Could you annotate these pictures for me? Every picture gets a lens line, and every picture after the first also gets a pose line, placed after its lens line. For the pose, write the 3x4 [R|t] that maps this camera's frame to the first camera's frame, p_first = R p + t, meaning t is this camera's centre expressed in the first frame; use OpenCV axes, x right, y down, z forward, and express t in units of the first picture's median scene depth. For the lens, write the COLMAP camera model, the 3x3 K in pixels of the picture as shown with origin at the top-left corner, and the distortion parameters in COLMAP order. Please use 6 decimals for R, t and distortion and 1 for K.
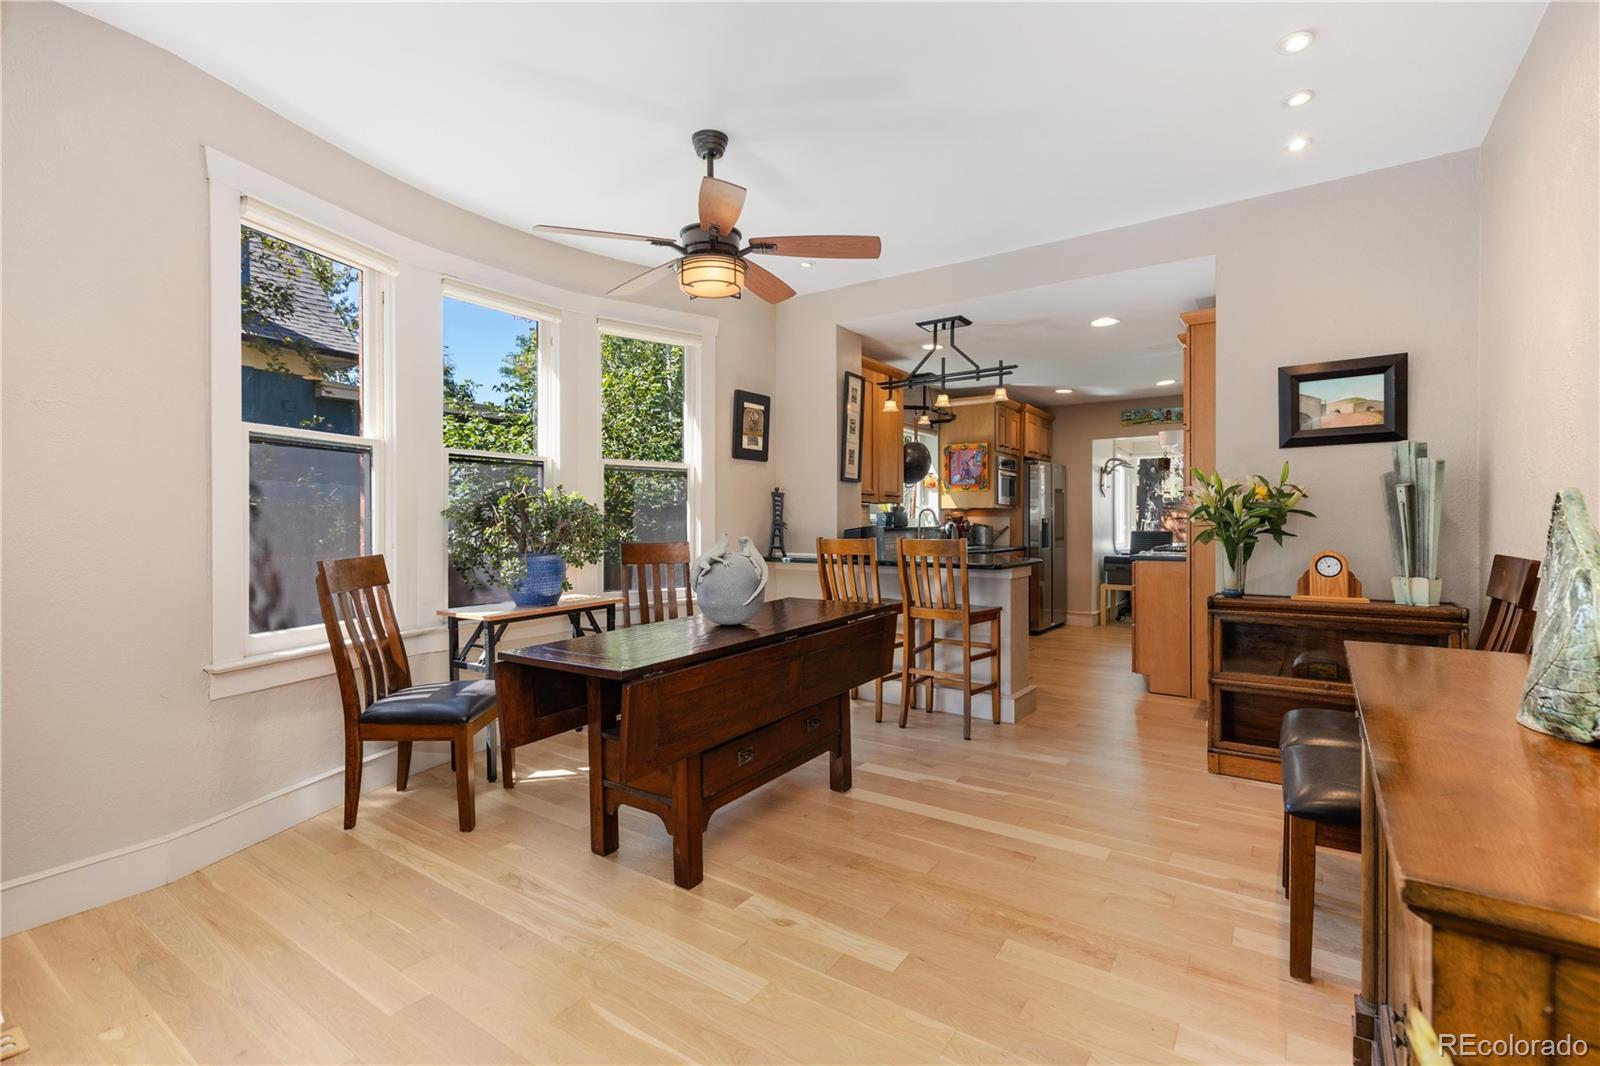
lens RADIAL K [[732.6, 0, 792.1], [0, 732.6, 525.9], [0, 0, 1]] dist [0.003469, -0.000620]
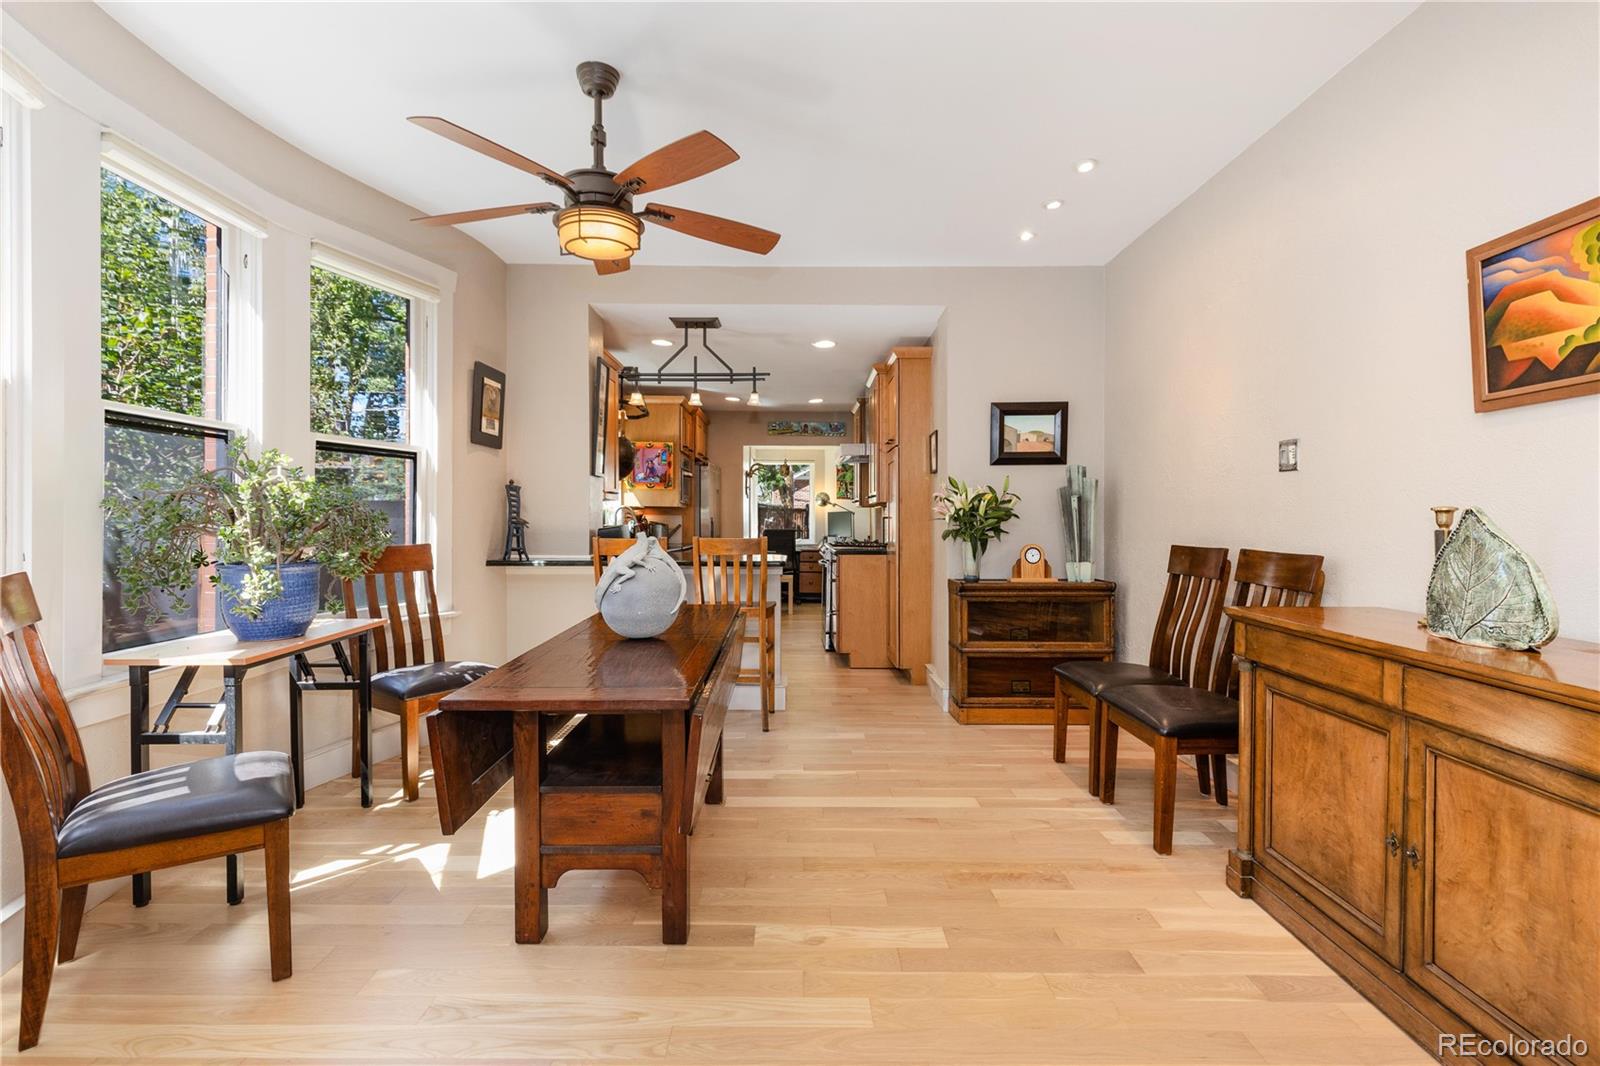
lens RADIAL K [[732.6, 0, 792.1], [0, 732.6, 525.9], [0, 0, 1]] dist [0.003469, -0.000620]
pose [[0.819852, 0.000231, 0.572575, -0.252804], [-0.002051, 0.999995, 0.002532, -0.000939], [-0.572571, -0.003250, 0.819849, 0.102309]]
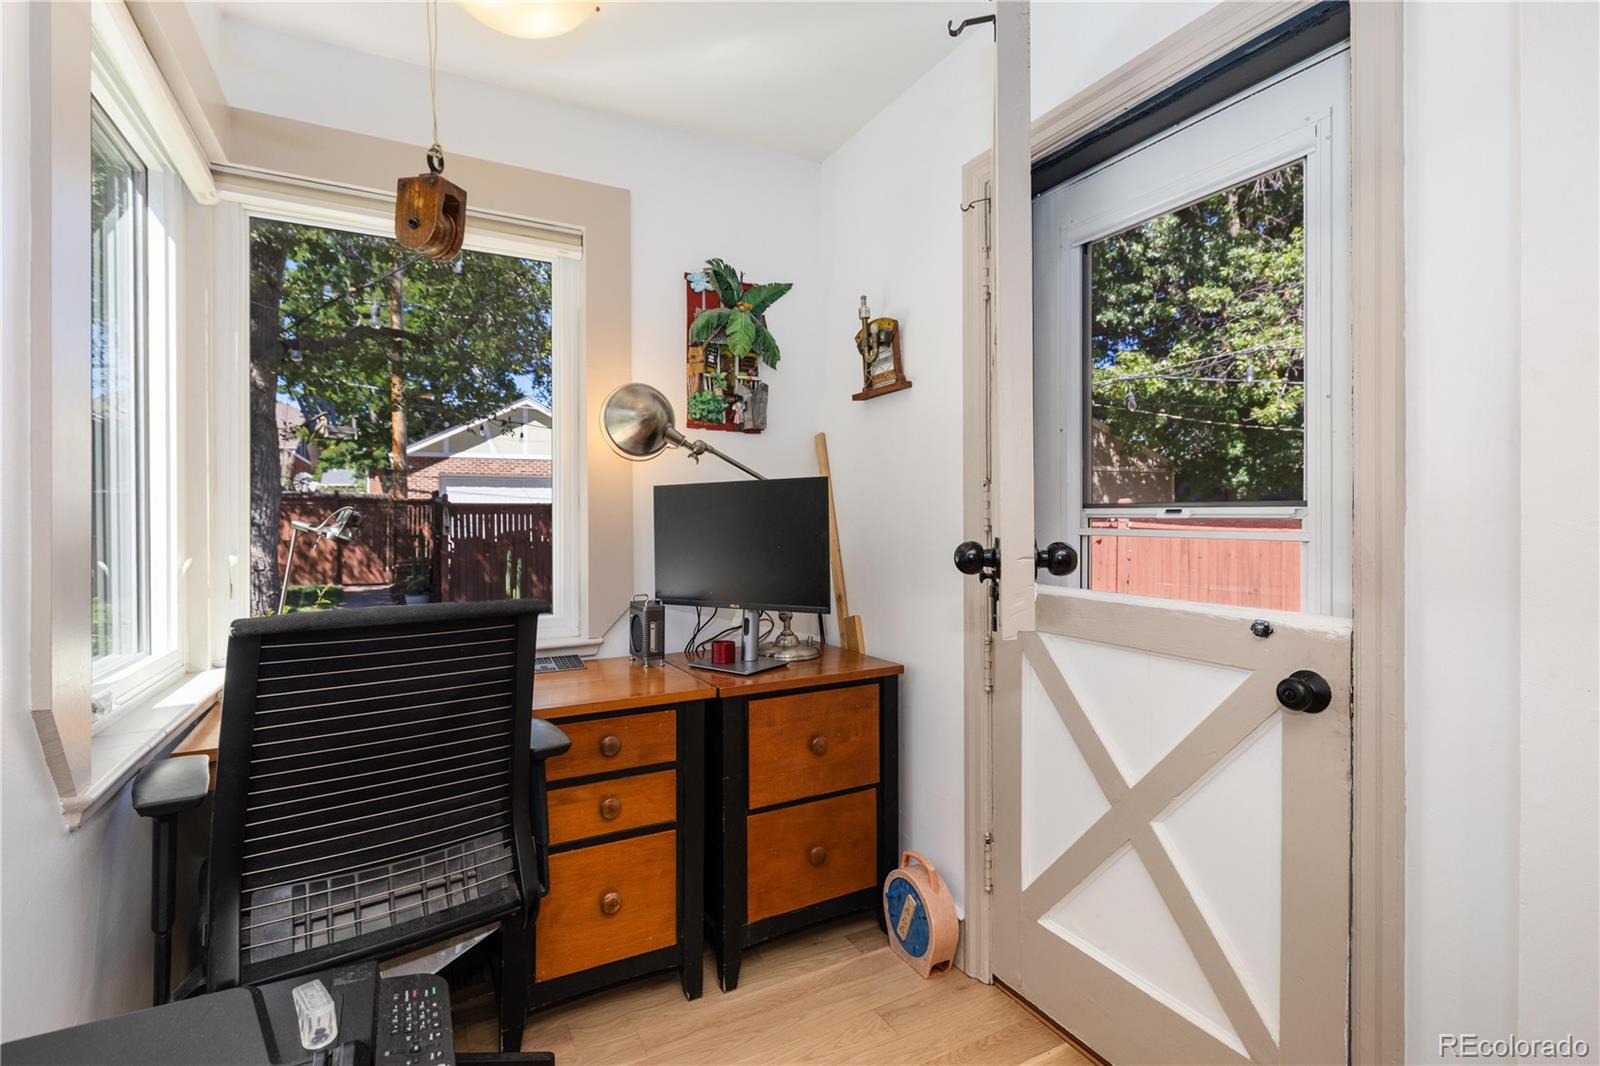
lens RADIAL K [[764.9, 0, 800.0], [0, 764.9, 533.0], [0, 0, 1]] dist [0.001787, -0.000049]
pose [[0.457716, -0.008729, 0.889056, 0.696676], [0.001221, 0.999957, 0.009189, -0.011158], [-0.889098, -0.003121, 0.457707, 1.525741]]
